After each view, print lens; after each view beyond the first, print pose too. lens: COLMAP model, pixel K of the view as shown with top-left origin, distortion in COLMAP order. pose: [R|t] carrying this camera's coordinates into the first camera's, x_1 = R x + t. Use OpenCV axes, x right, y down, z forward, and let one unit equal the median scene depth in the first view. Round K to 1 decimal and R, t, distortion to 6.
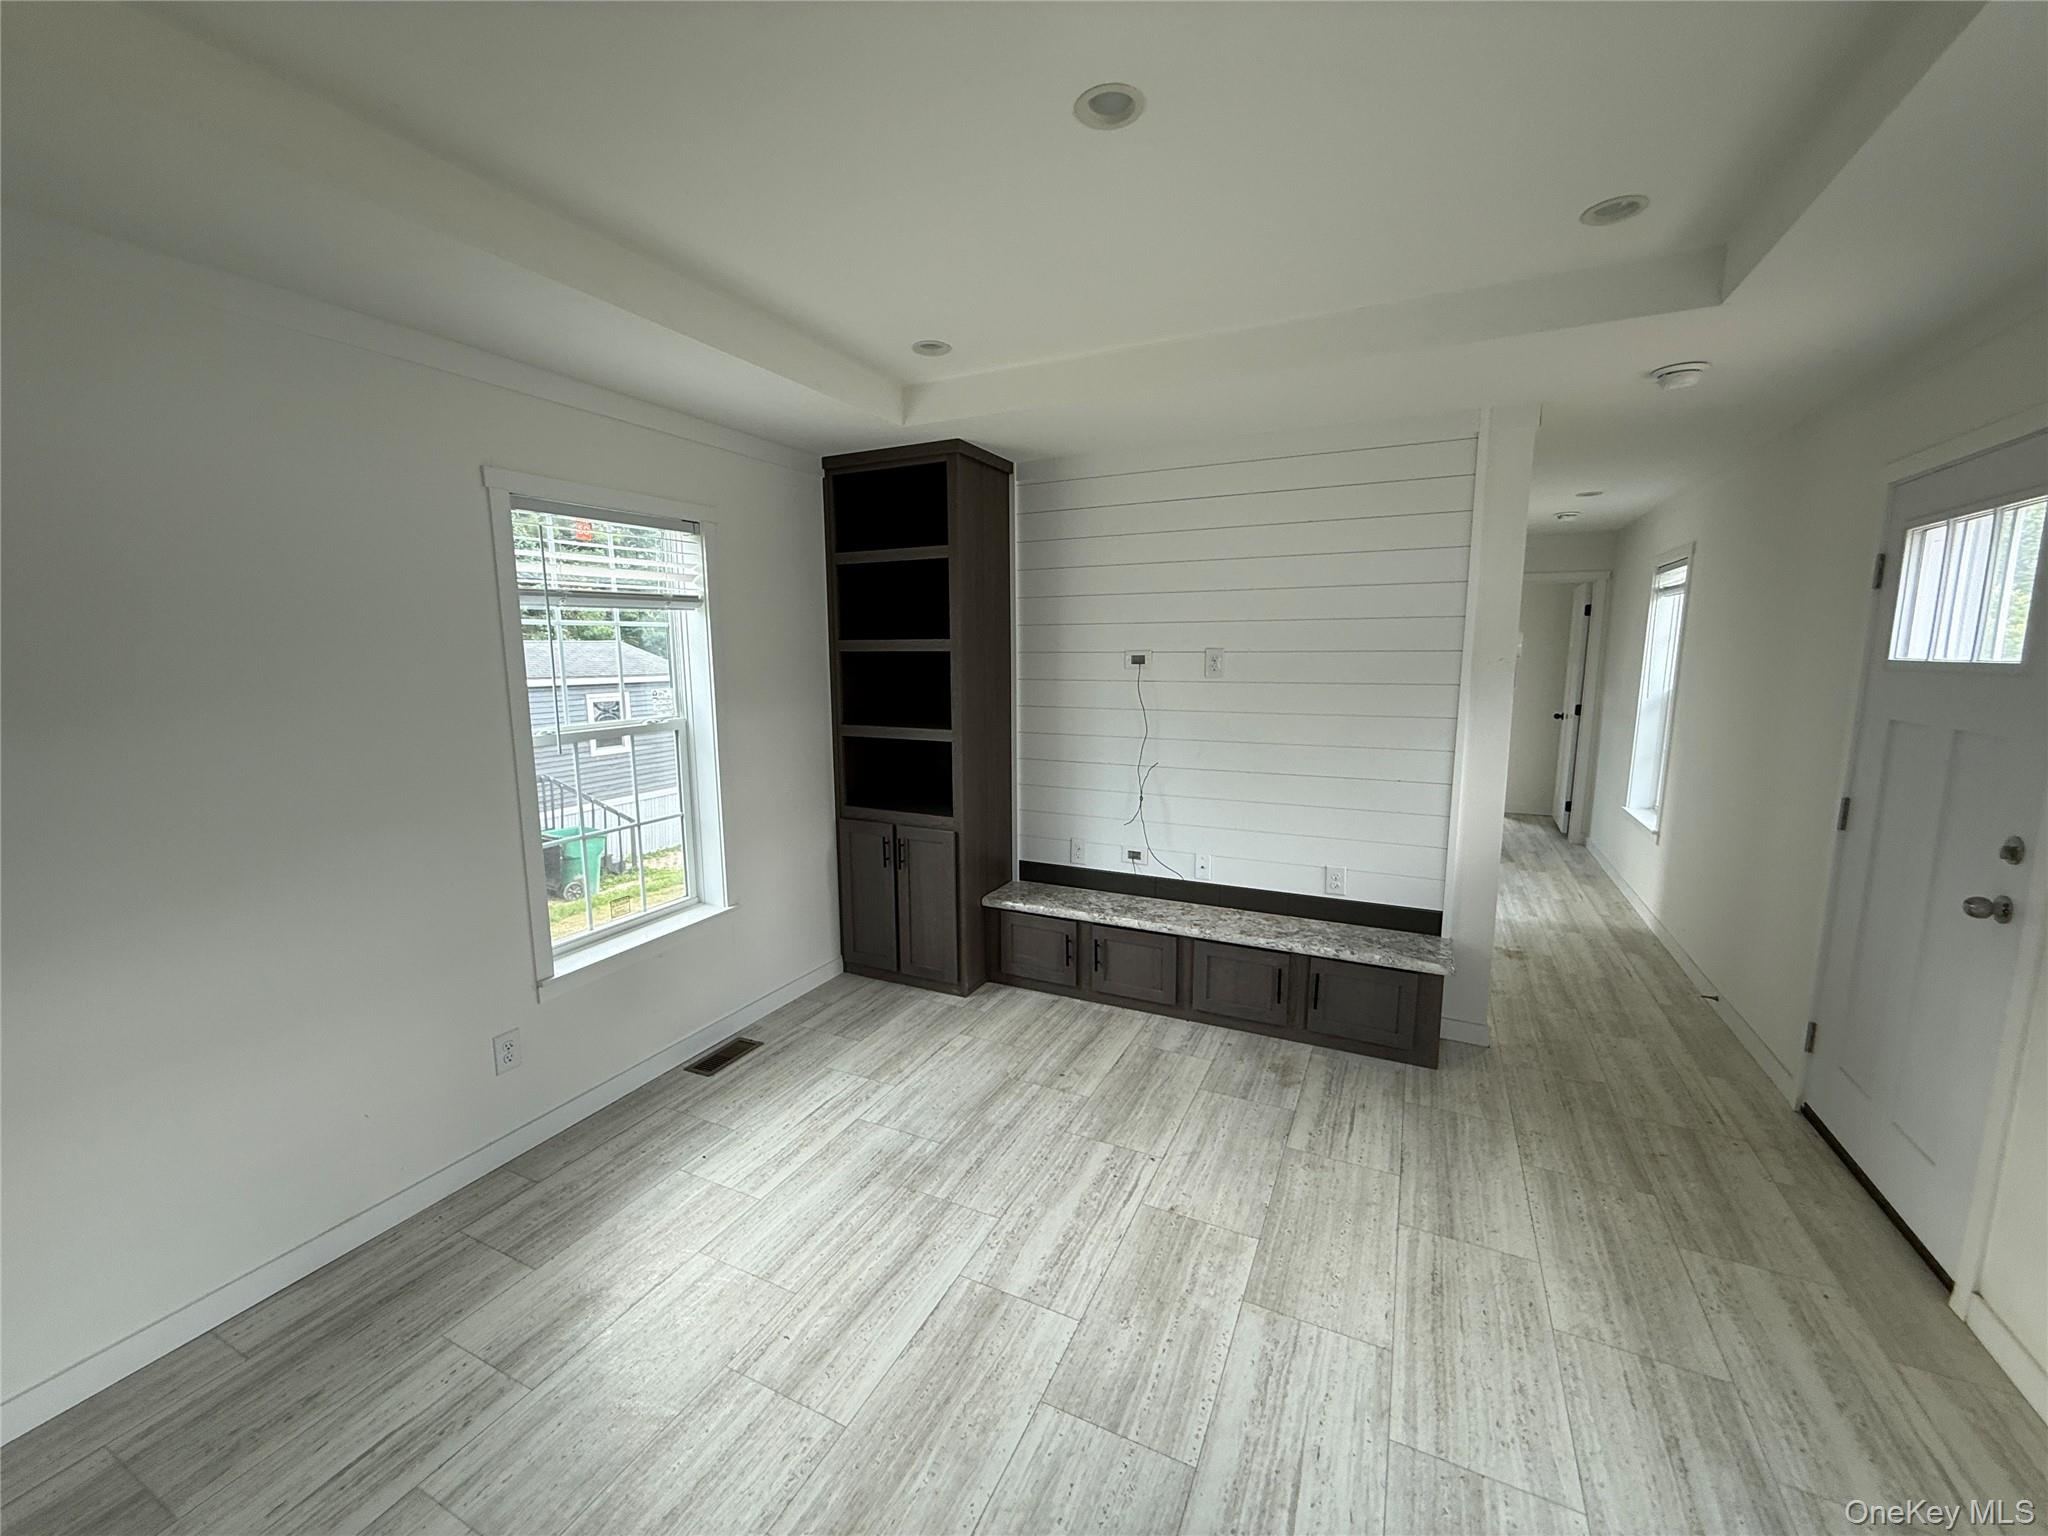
lens RADIAL K [[816.8, 0, 1019.2], [0, 816.8, 771.3], [0, 0, 1]] dist [0.000506, -0.000595]
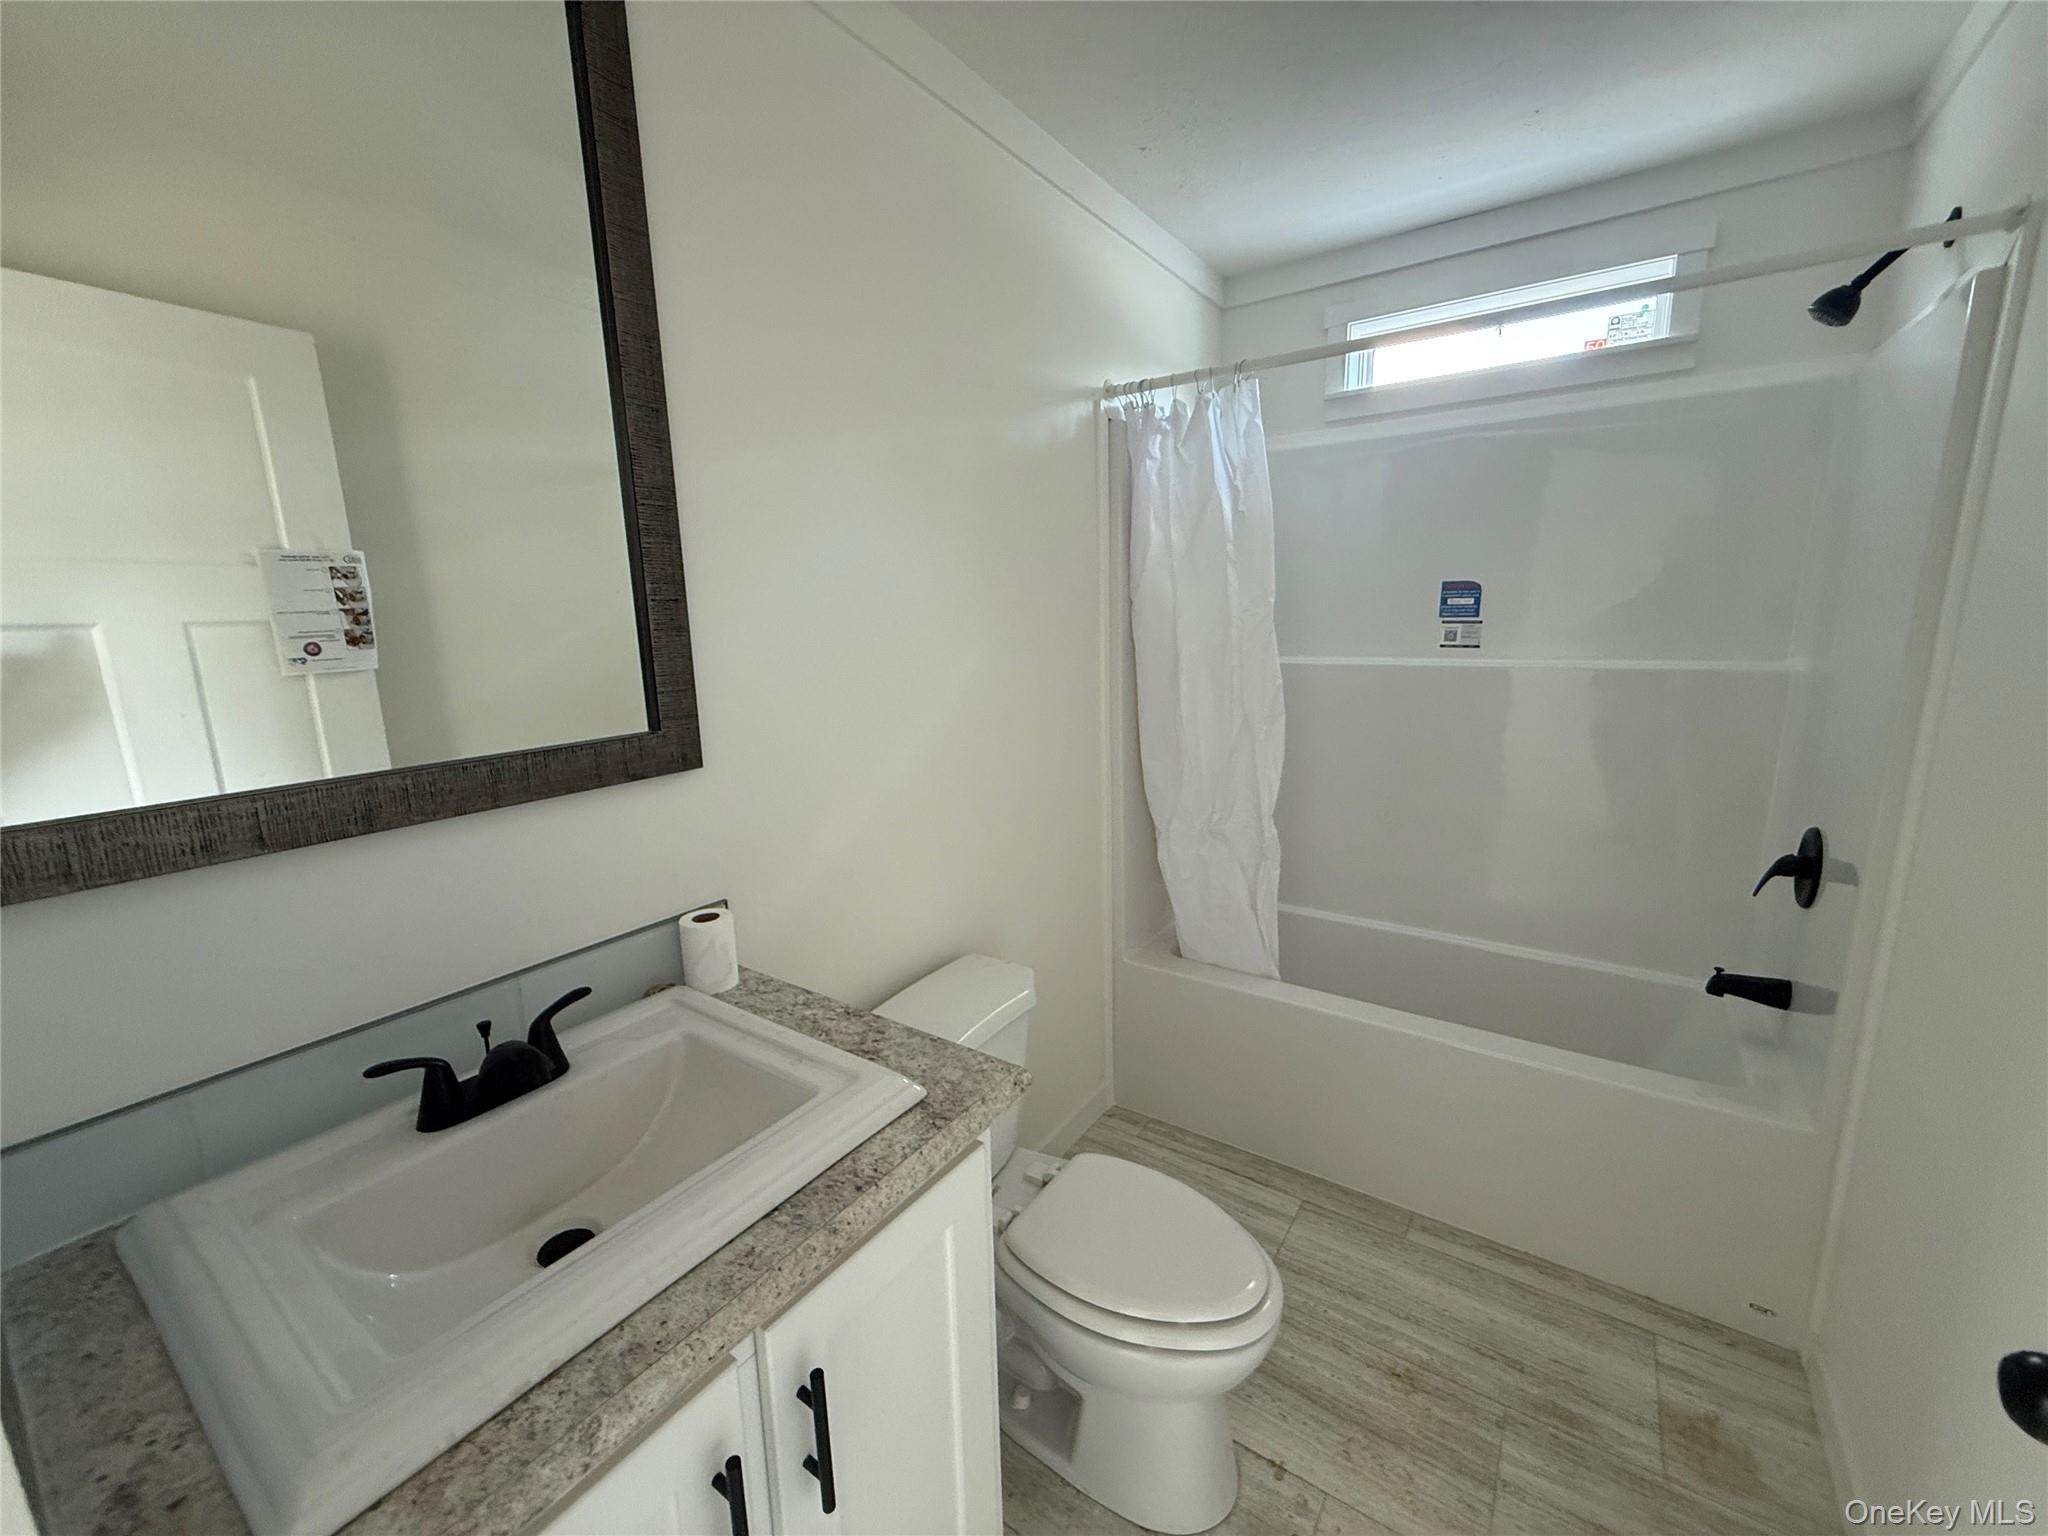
lens RADIAL K [[818.0, 0, 1018.3], [0, 818.0, 773.2], [0, 0, 1]] dist [-0.000196, -0.000236]
pose [[-0.153429, 0.204627, -0.966741, 0.460578], [-0.123265, 0.966720, 0.224185, -0.047782], [0.980441, 0.153562, -0.123099, 0.733128]]
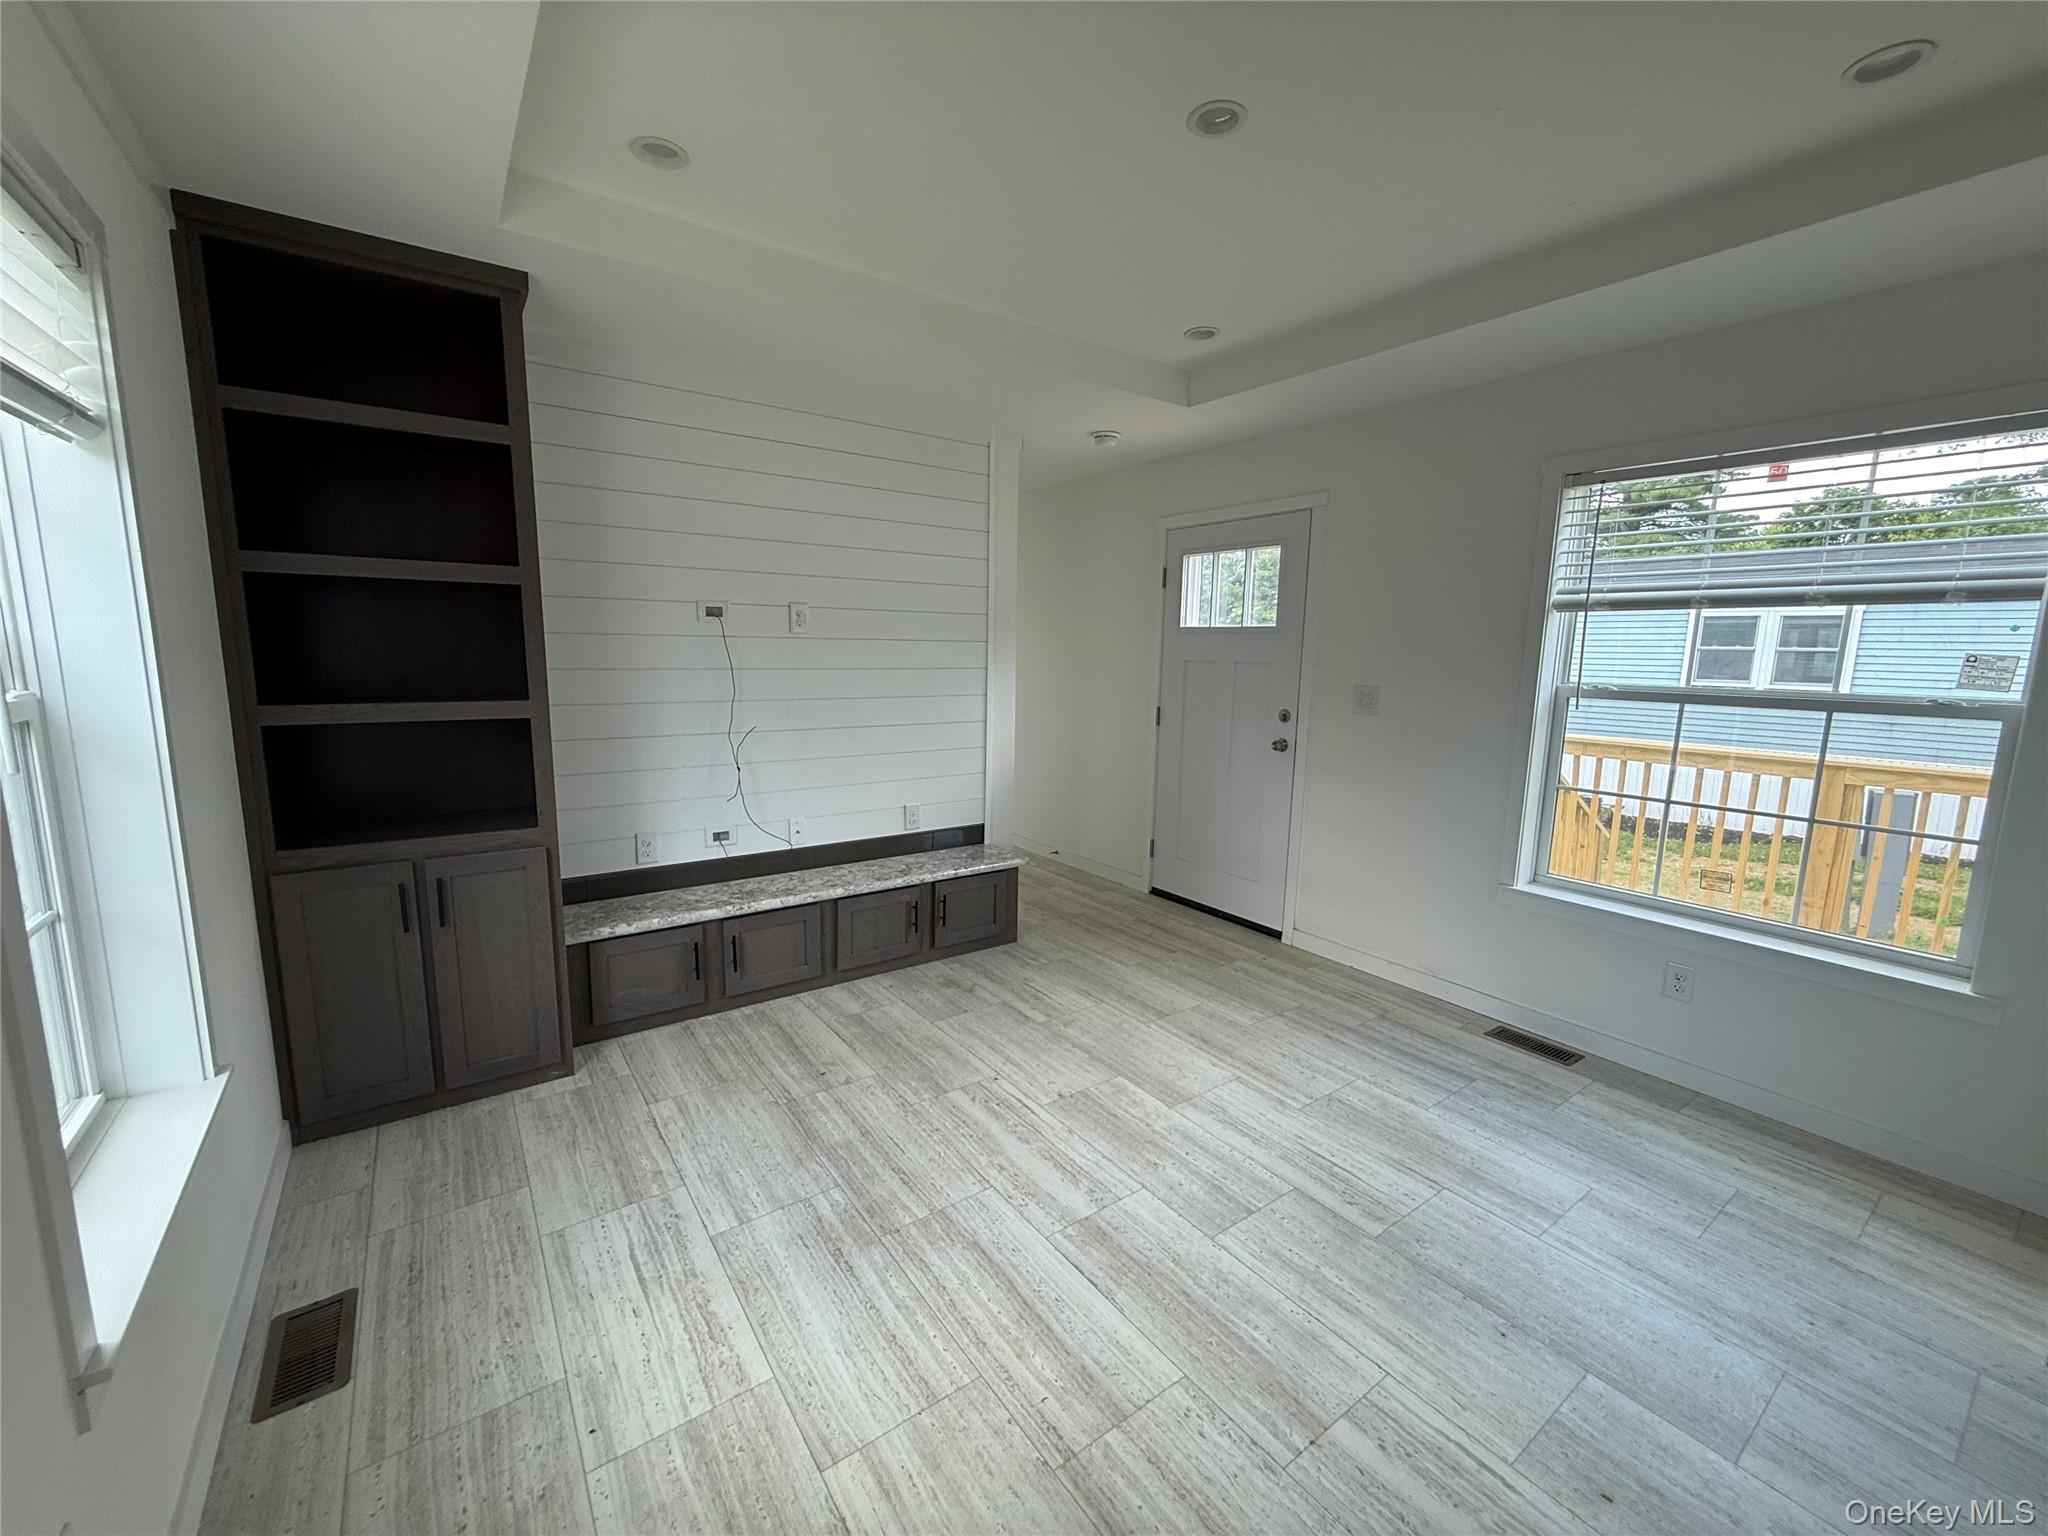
lens RADIAL K [[816.8, 0, 1019.2], [0, 816.8, 771.3], [0, 0, 1]] dist [0.000506, -0.000595]
pose [[0.472298, -0.121116, 0.873078, -0.831504], [0.109311, 0.990916, 0.078331, -0.000838], [-0.874634, 0.058441, 0.481248, 0.522299]]
